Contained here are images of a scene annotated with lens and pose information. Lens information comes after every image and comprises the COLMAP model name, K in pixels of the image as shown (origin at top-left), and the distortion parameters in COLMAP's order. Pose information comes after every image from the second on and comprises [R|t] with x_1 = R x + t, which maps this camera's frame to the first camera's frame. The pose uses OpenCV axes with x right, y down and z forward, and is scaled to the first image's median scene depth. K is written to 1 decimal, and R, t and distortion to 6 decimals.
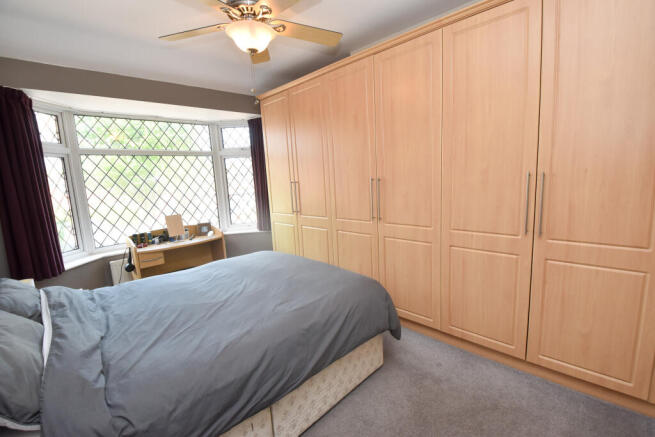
lens RADIAL K [[290.2, 0, 327.5], [0, 290.2, 218.5], [0, 0, 1]] dist [0.002148, -0.013013]
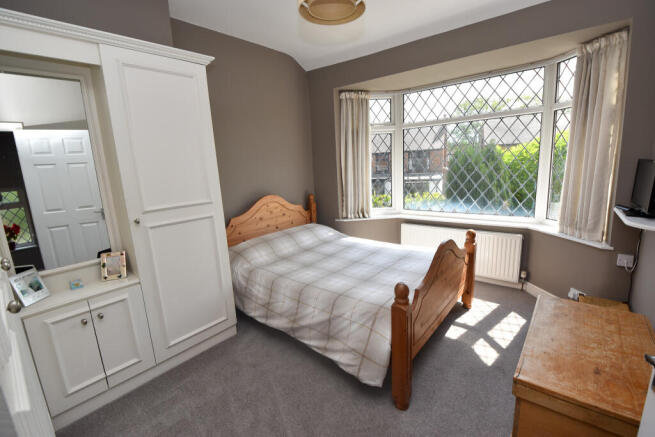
lens RADIAL K [[290.2, 0, 327.5], [0, 290.2, 218.5], [0, 0, 1]] dist [0.002148, -0.013013]
pose [[0.093023, 0.234595, -0.967632, 0.284921], [-0.091986, 0.969715, 0.226257, -0.095354], [0.991406, 0.067961, 0.111786, 0.511091]]
